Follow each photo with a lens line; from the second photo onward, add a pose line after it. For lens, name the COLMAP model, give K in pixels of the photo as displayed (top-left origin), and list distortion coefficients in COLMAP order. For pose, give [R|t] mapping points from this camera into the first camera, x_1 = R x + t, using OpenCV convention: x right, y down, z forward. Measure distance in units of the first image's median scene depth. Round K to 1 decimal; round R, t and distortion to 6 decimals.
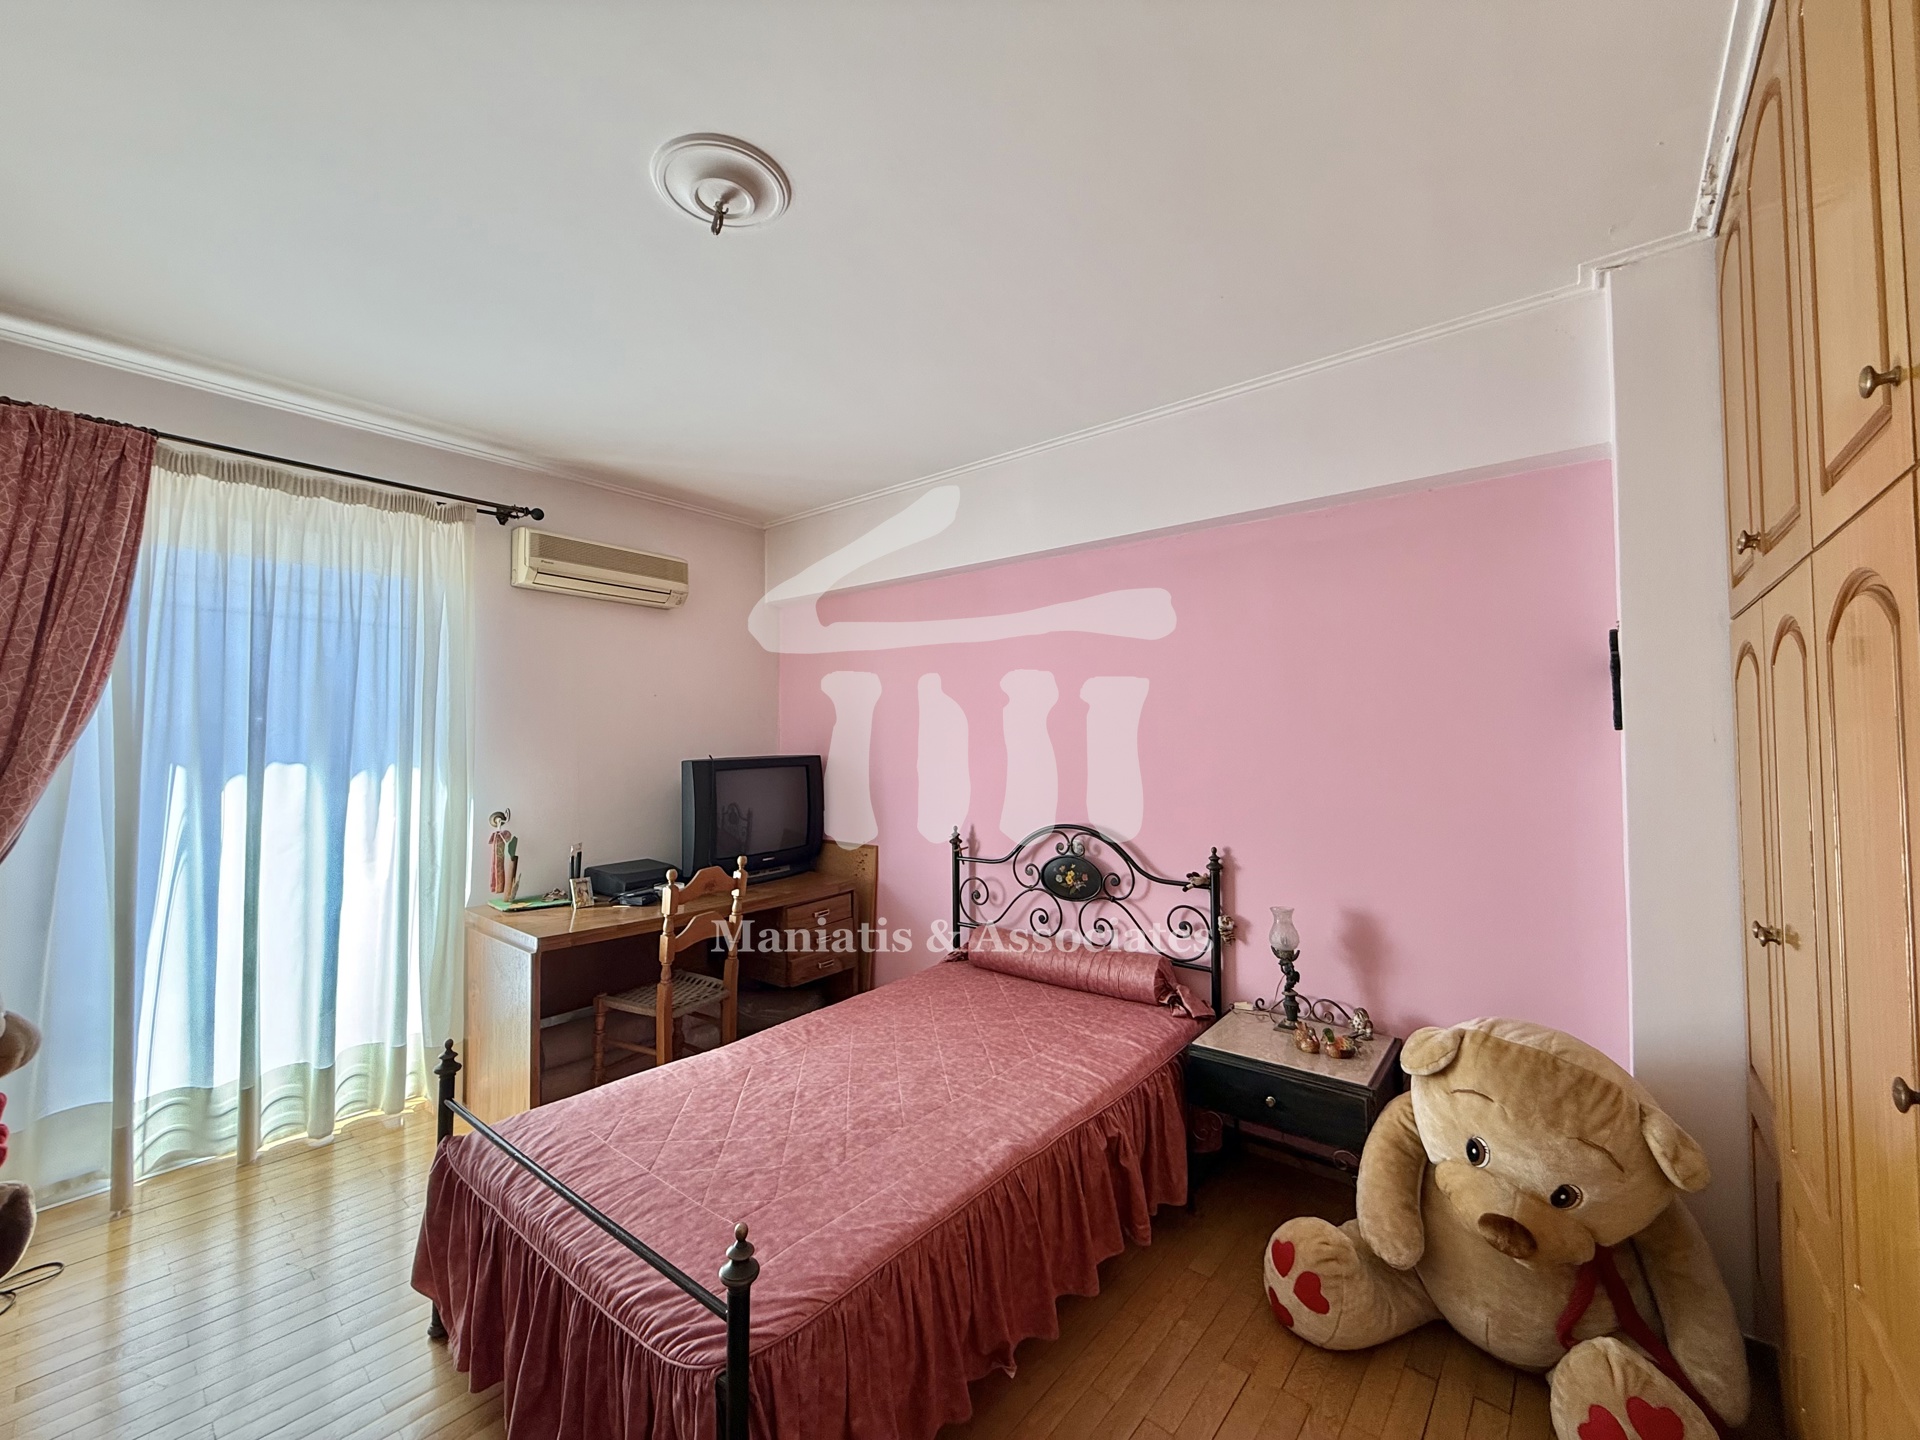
lens RADIAL K [[767.4, 0, 954.9], [0, 767.4, 718.6], [0, 0, 1]] dist [-0.002172, 0.000202]
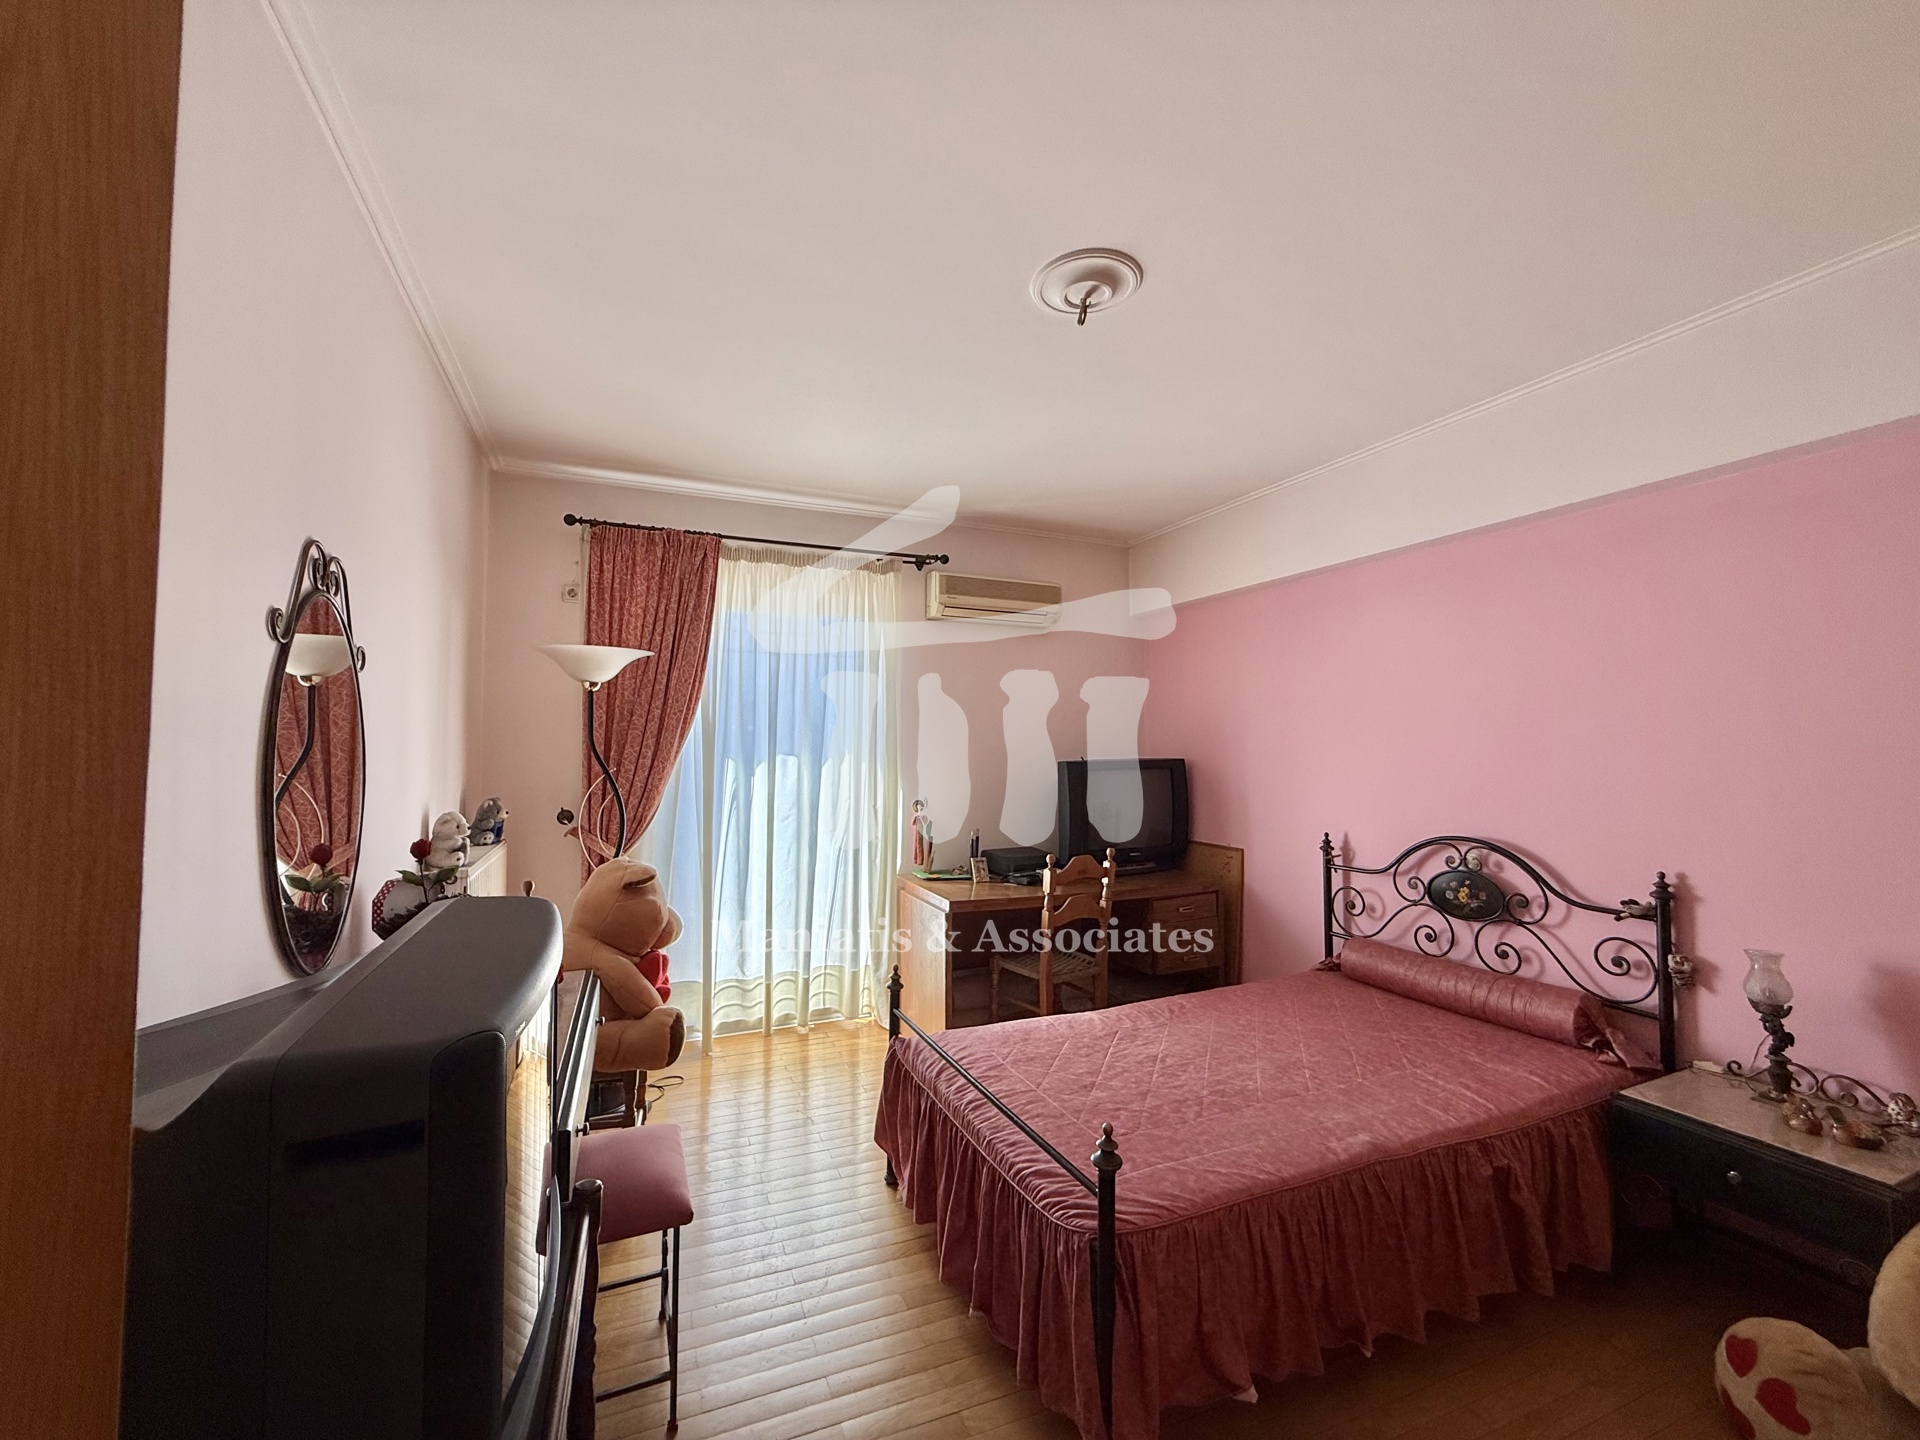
lens RADIAL K [[767.4, 0, 952.8], [0, 767.4, 718.7], [0, 0, 1]] dist [-0.002172, 0.000202]
pose [[0.888720, -0.011632, -0.458303, 0.038821], [0.008540, 0.999925, -0.008819, 0.000669], [0.458371, 0.003924, 0.888752, -0.116584]]
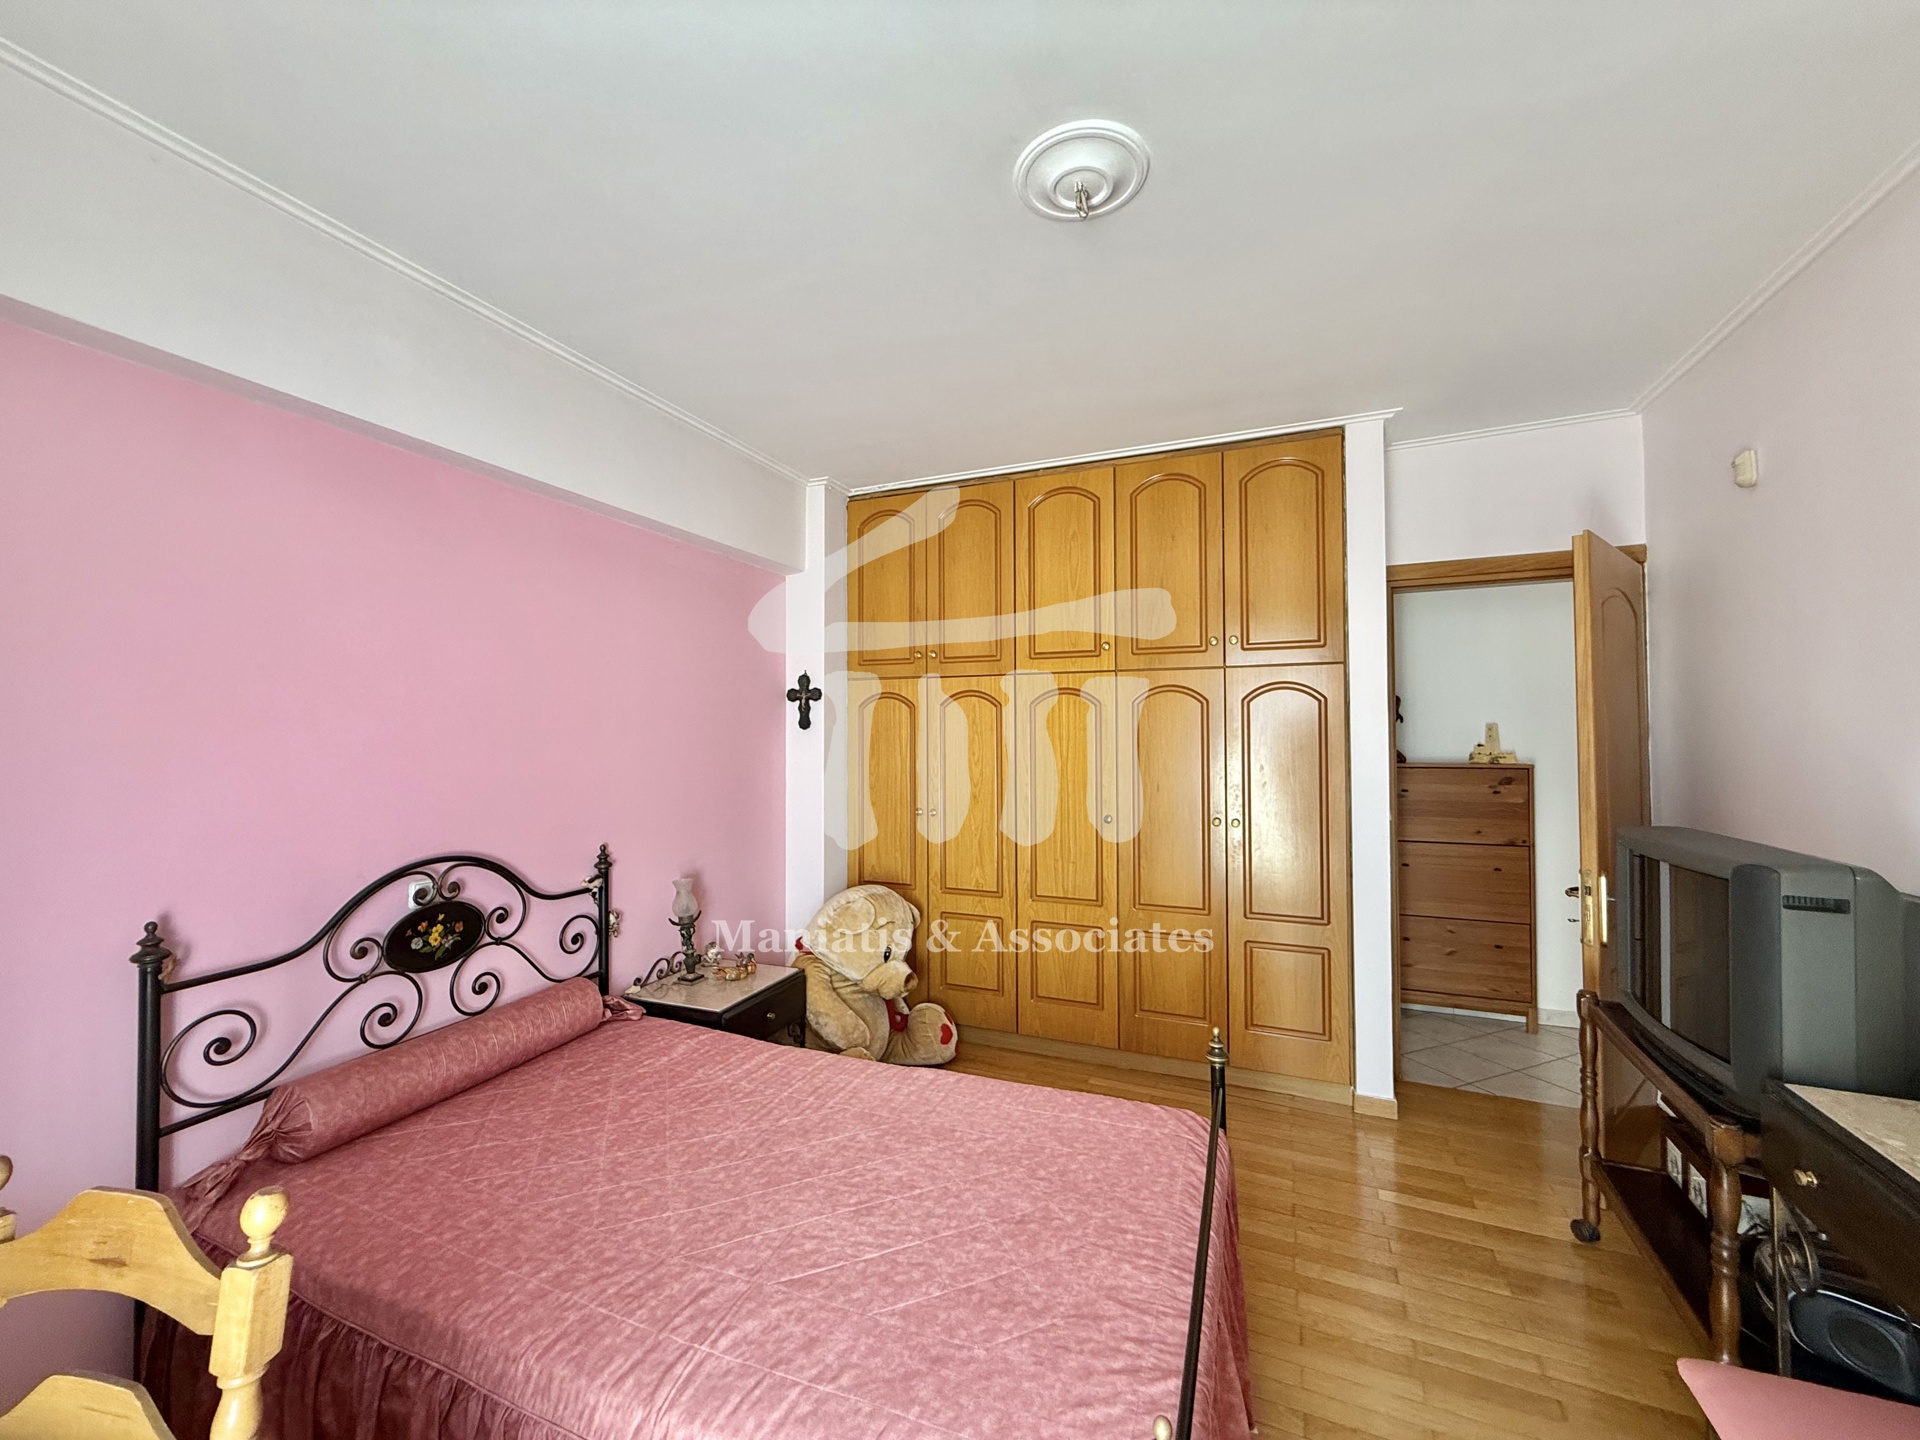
lens RADIAL K [[767.4, 0, 963.2], [0, 767.4, 716.4], [0, 0, 1]] dist [-0.002172, 0.000202]
pose [[-0.294584, 0.024212, 0.955319, -0.818252], [-0.027419, 0.999053, -0.033775, 0.030597], [-0.955232, -0.036144, -0.293641, 0.972187]]
